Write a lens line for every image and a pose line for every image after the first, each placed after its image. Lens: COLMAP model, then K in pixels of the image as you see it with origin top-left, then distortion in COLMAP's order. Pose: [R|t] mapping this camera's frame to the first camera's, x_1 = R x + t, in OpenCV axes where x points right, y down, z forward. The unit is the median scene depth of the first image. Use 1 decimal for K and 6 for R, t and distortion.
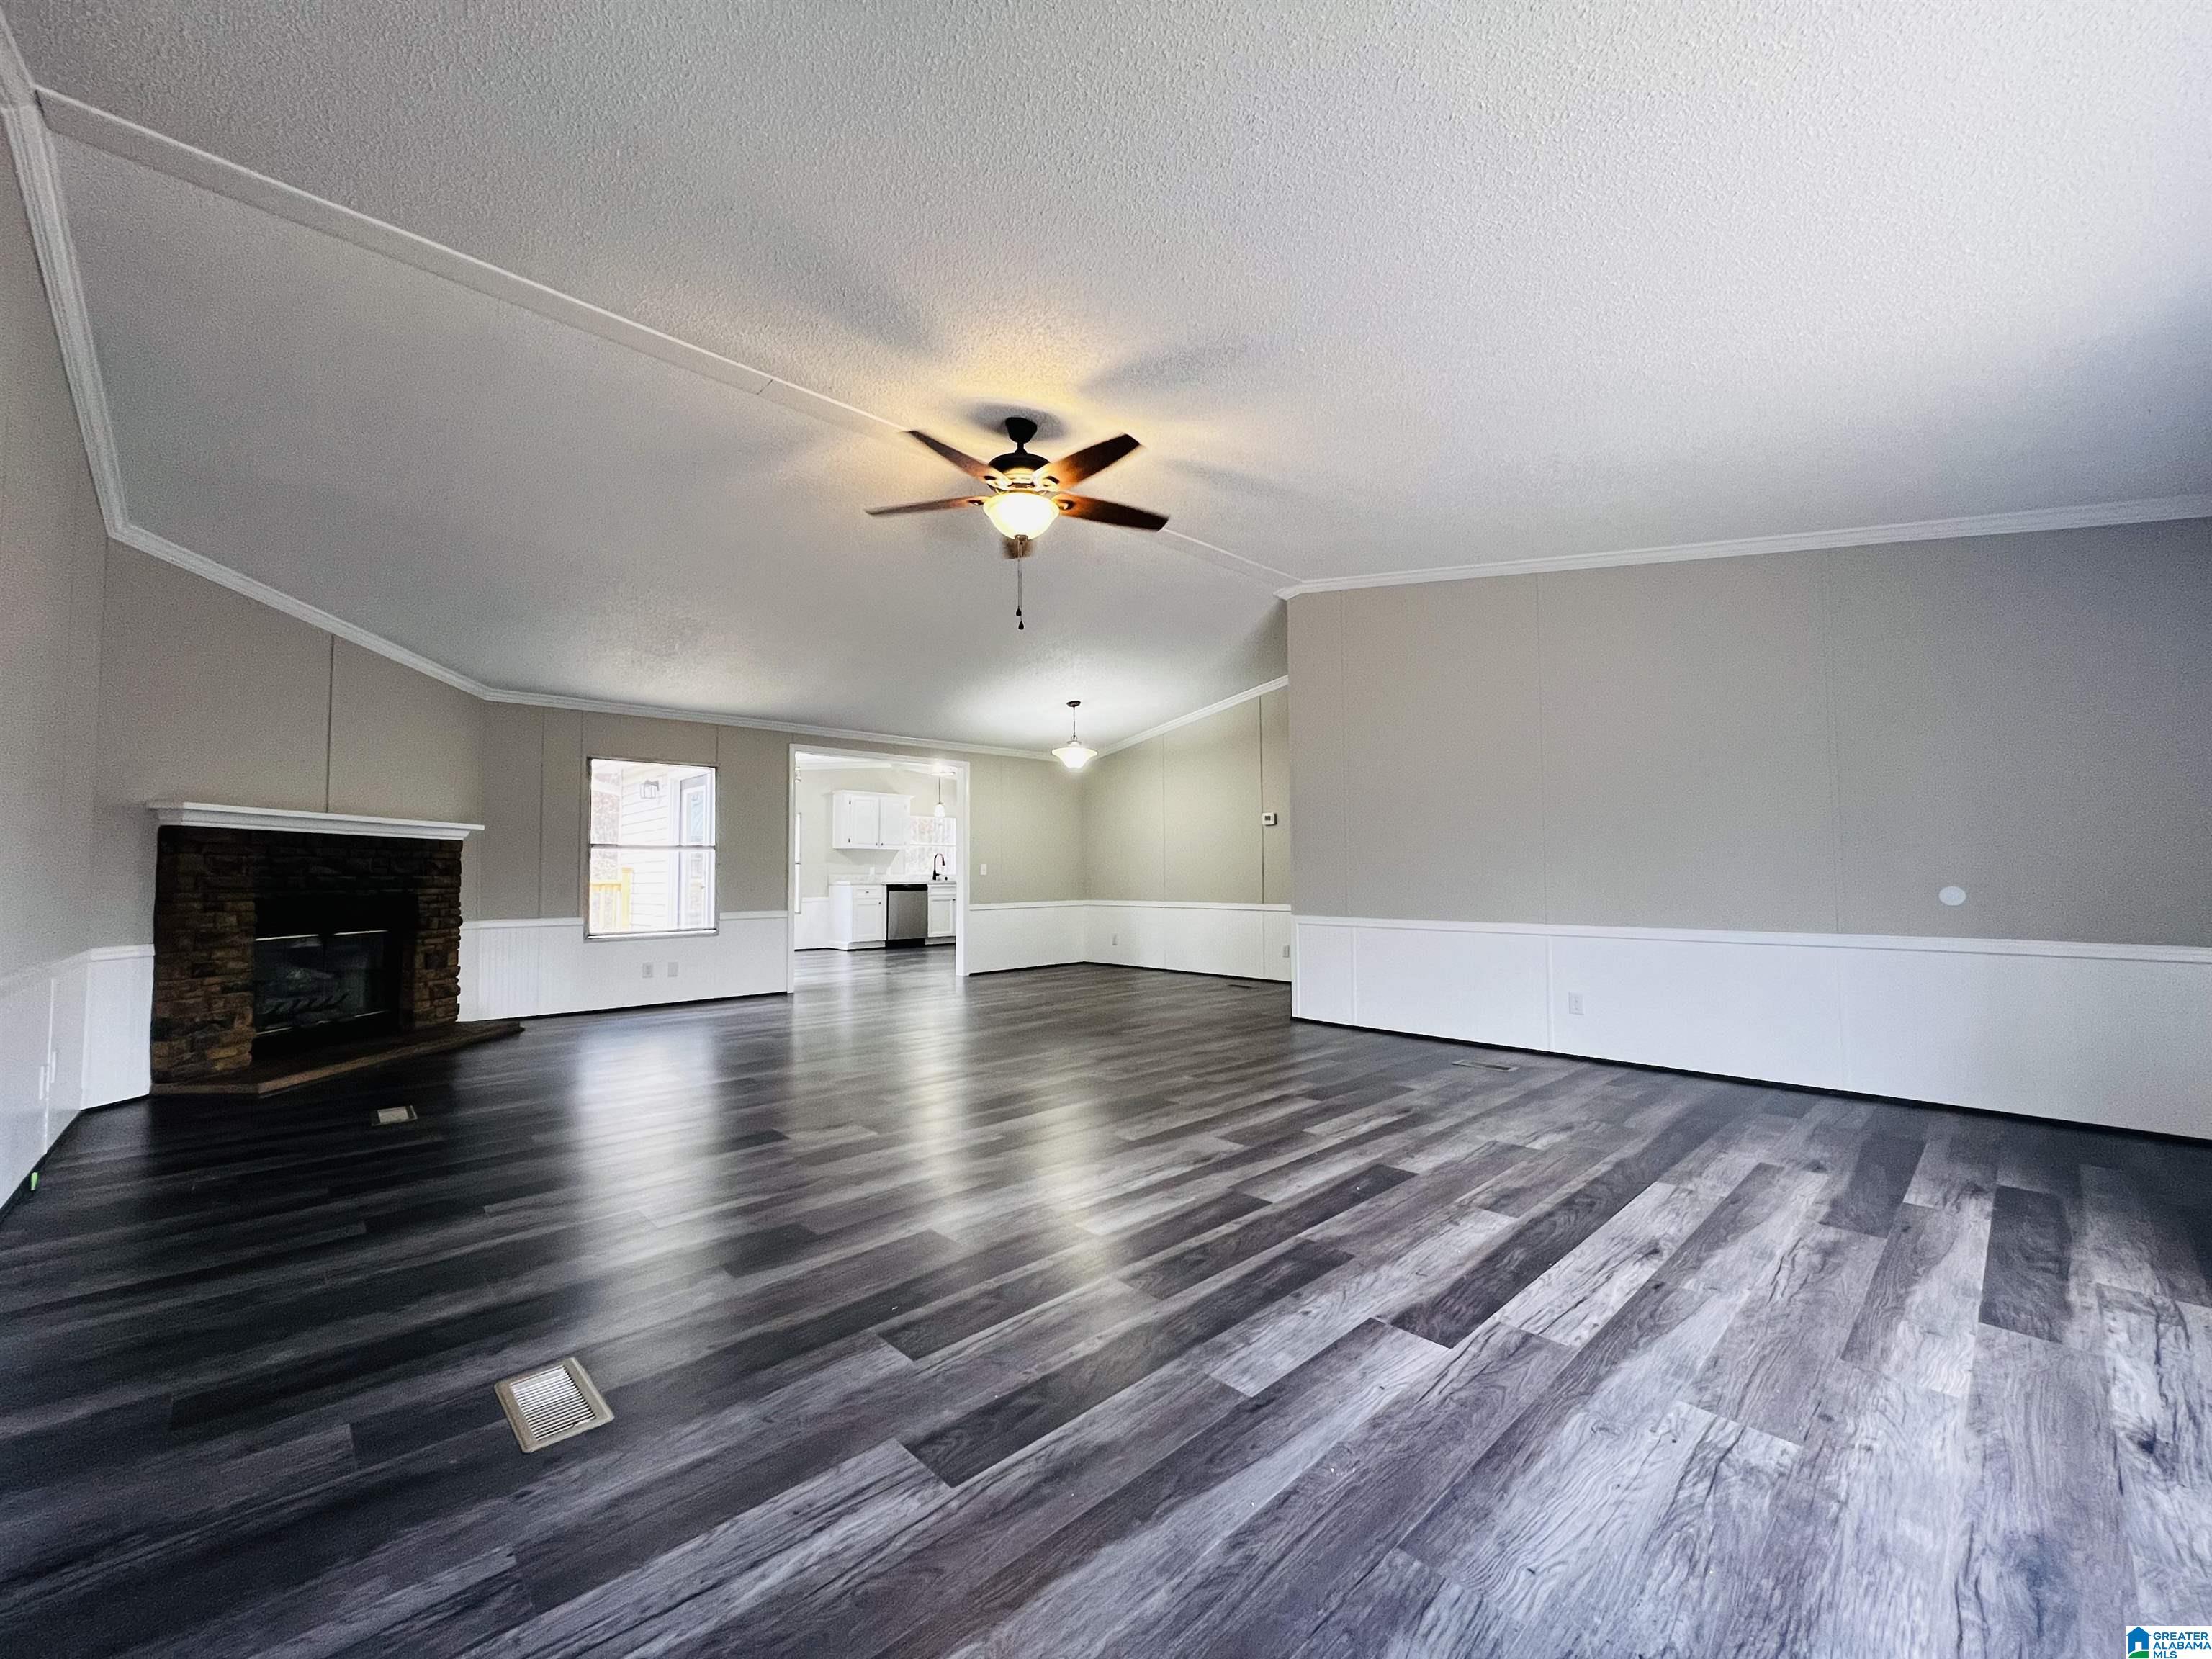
lens RADIAL K [[886.9, 0, 1111.8], [0, 886.9, 835.7], [0, 0, 1]] dist [0.001036, 0.000061]
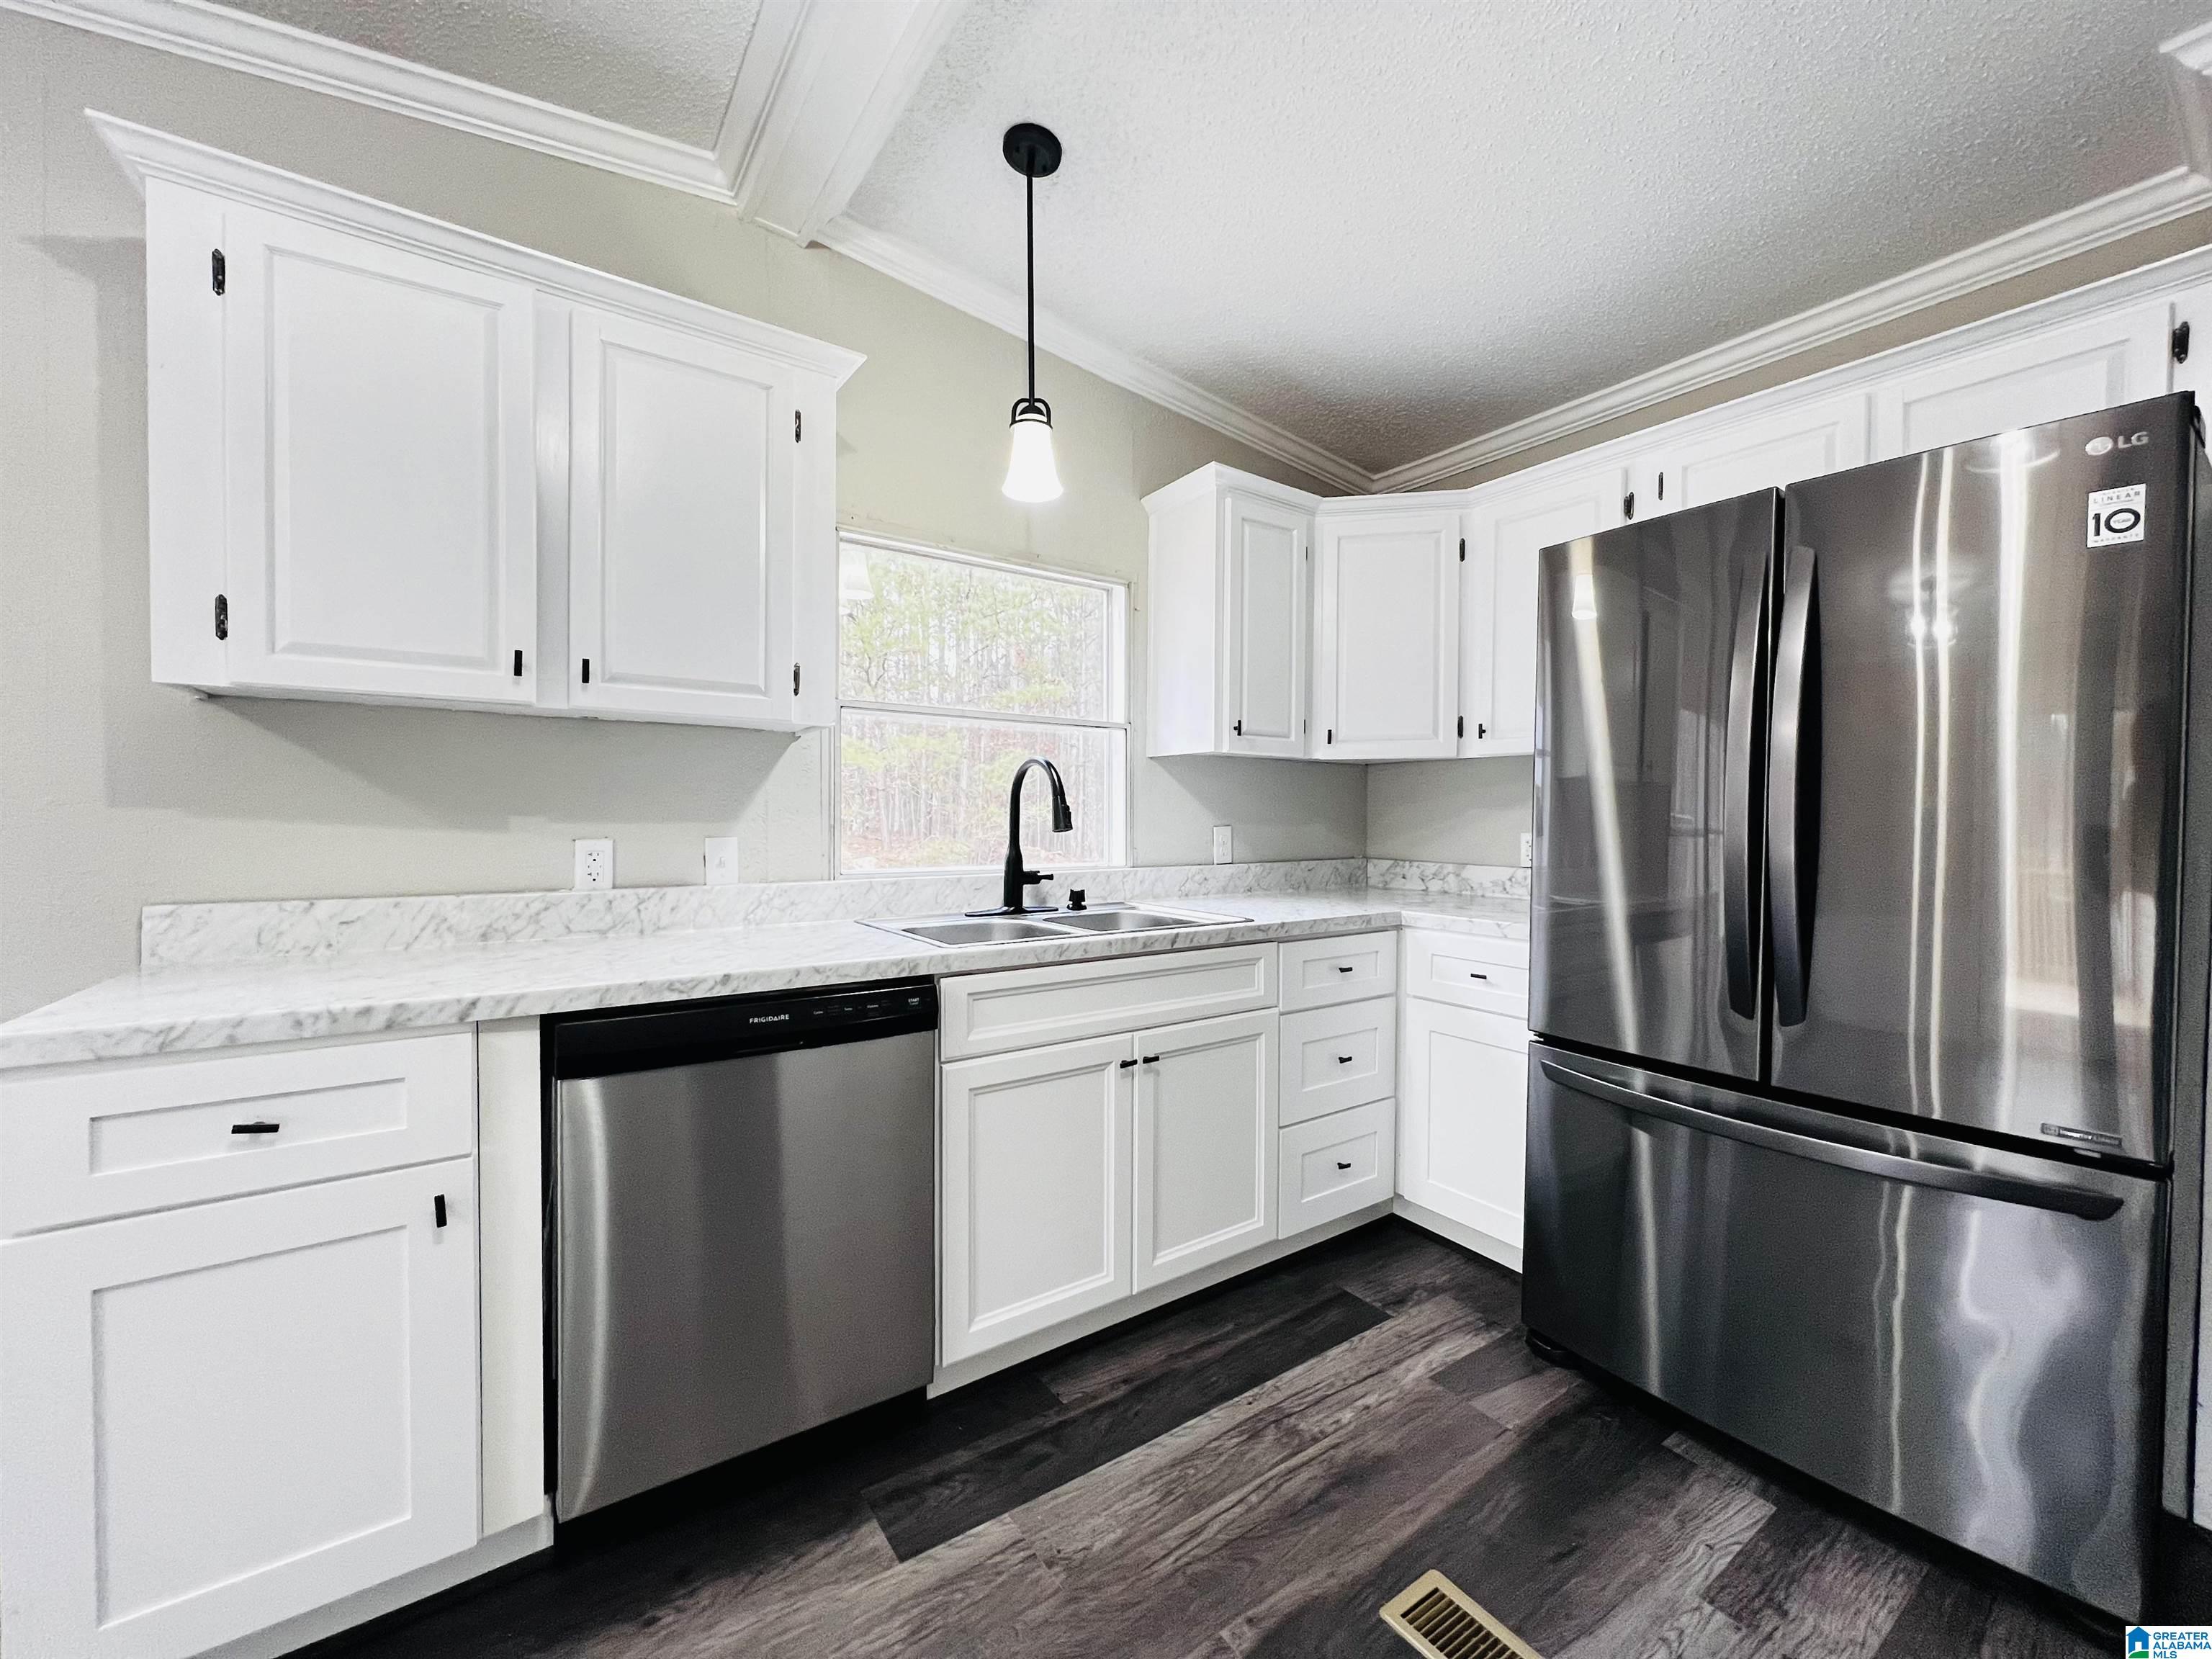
lens RADIAL K [[886.9, 0, 1110.5], [0, 886.9, 827.4], [0, 0, 1]] dist [0.001036, 0.000061]
pose [[0.987179, 0.011507, -0.159201, -0.322186], [-0.001230, 0.997917, 0.064500, 0.047571], [0.159611, -0.063477, 0.985137, 1.741612]]
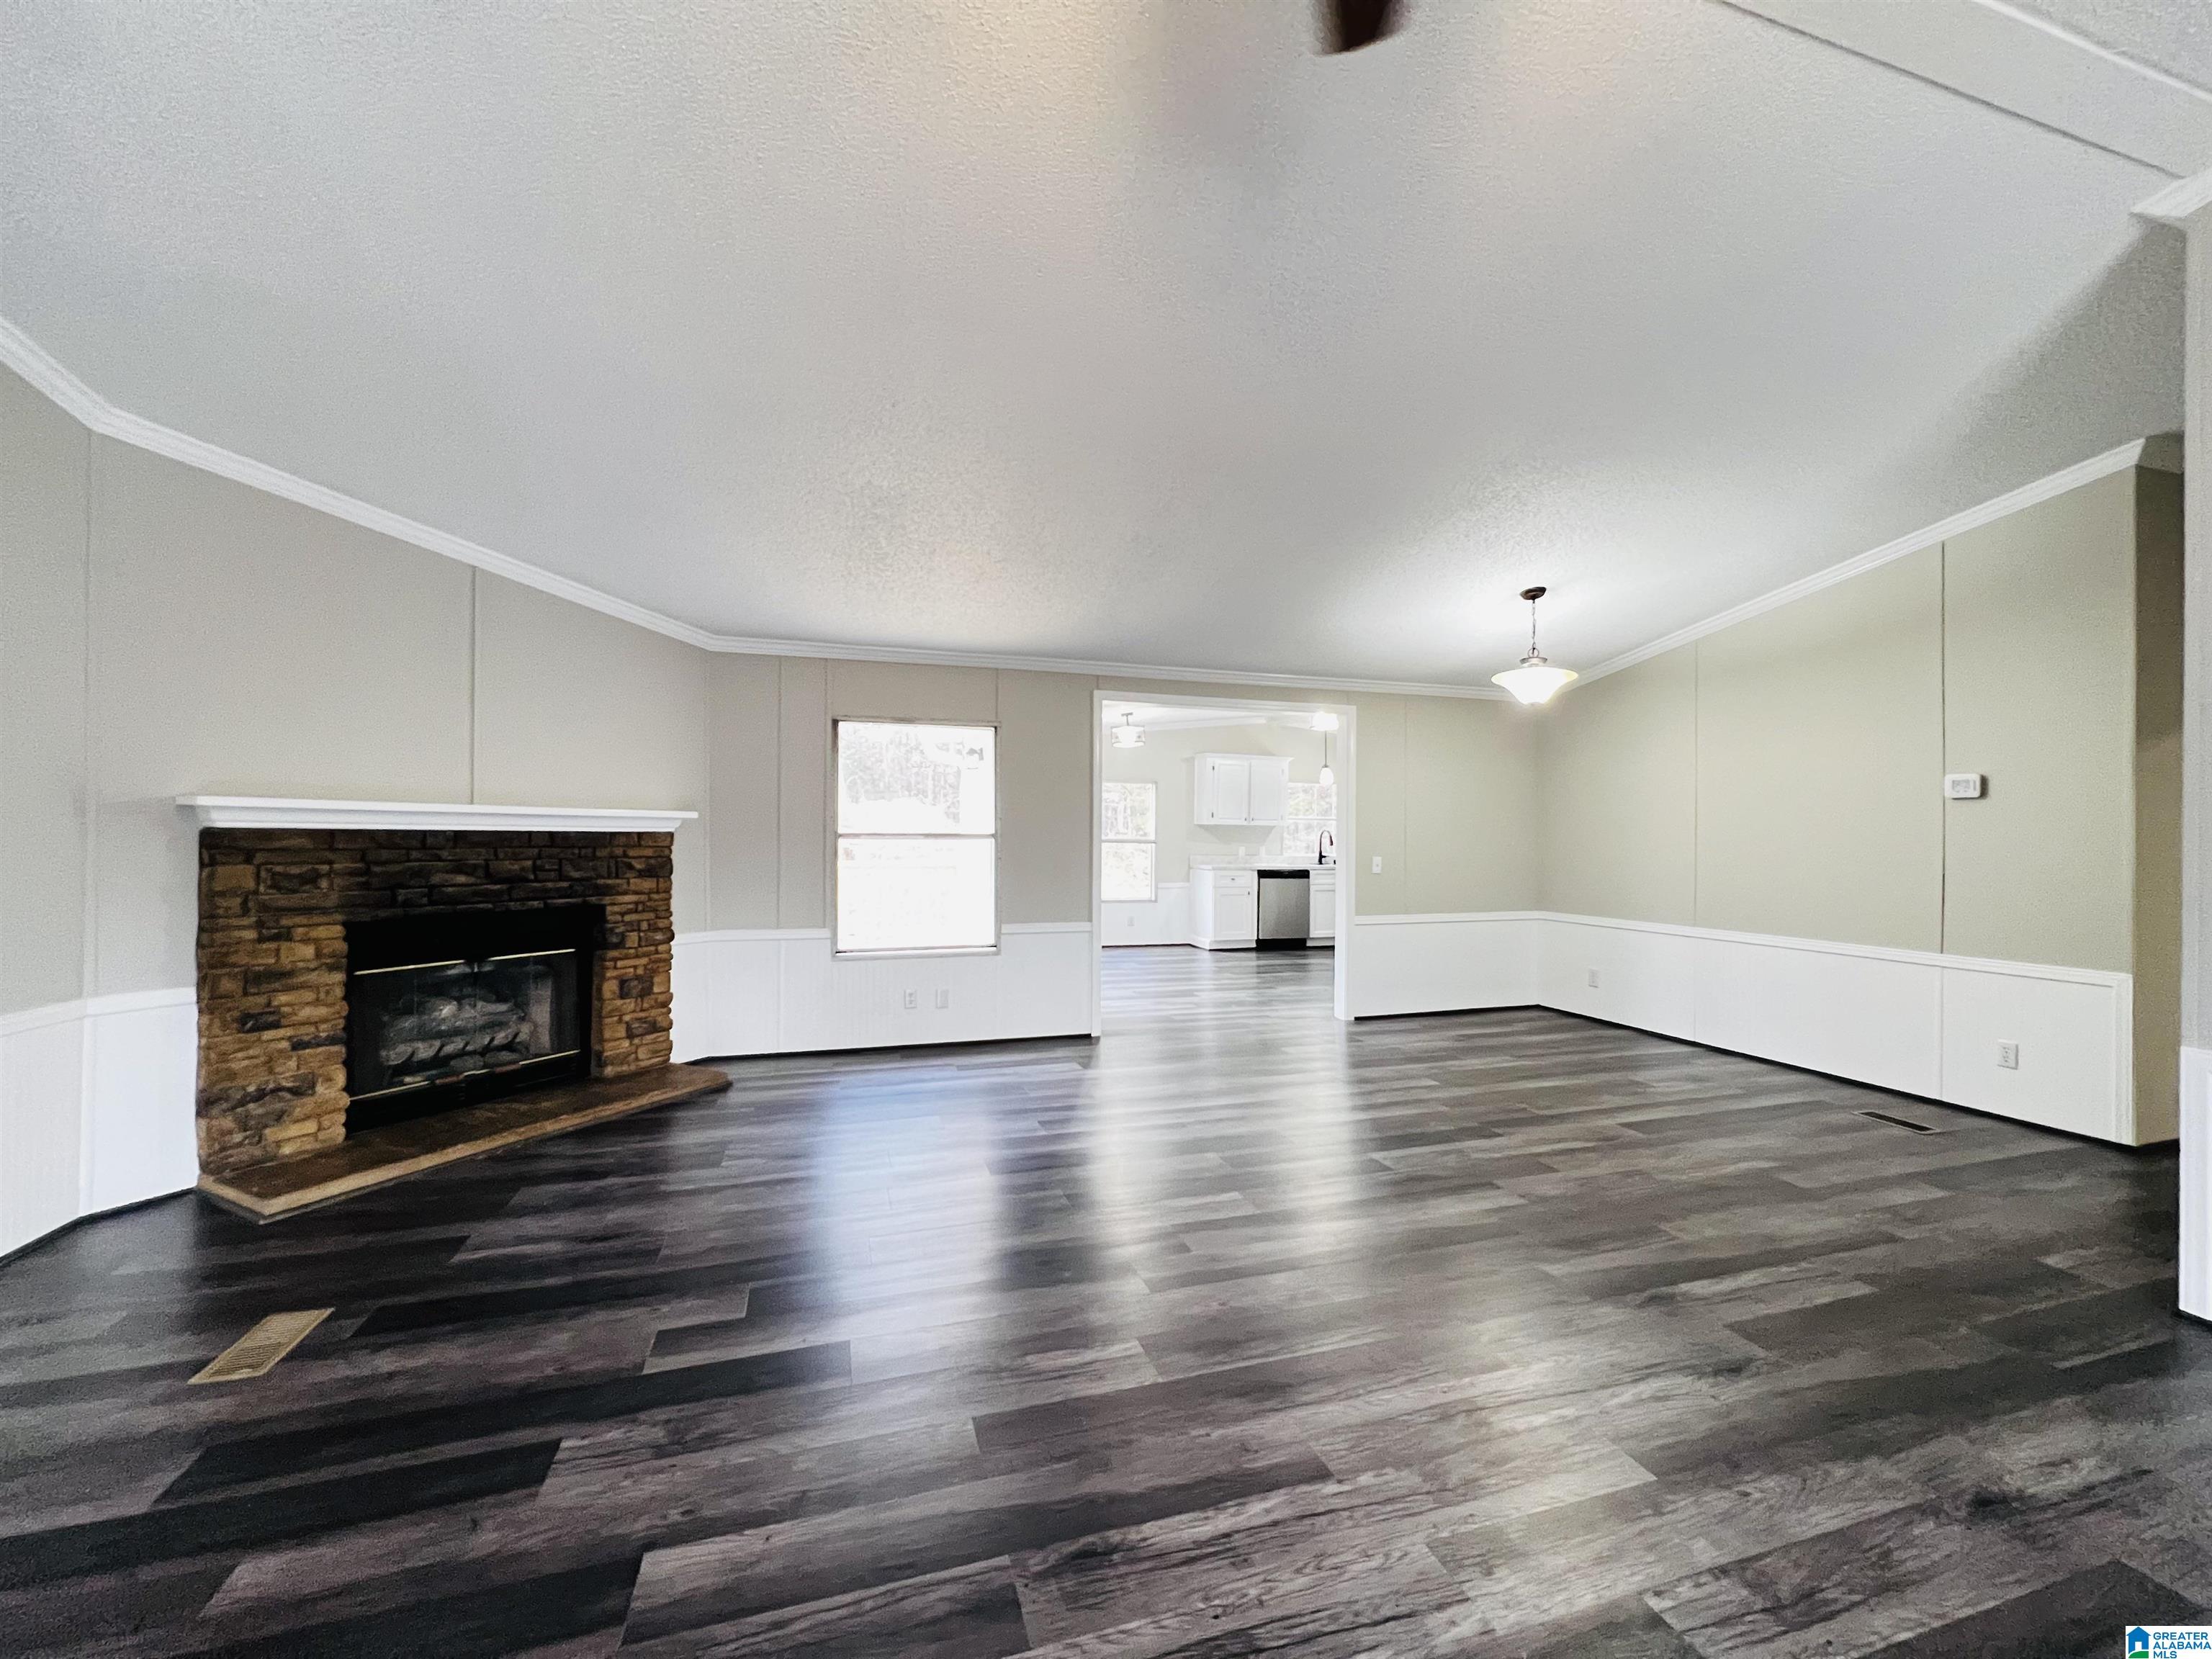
lens RADIAL K [[886.9, 0, 1103.3], [0, 886.9, 842.9], [0, 0, 1]] dist [0.001036, 0.000061]
pose [[0.894556, 0.014827, -0.446710, -0.041953], [0.007989, 0.998759, 0.049150, -0.018662], [0.446885, -0.047536, 0.893328, 0.433600]]
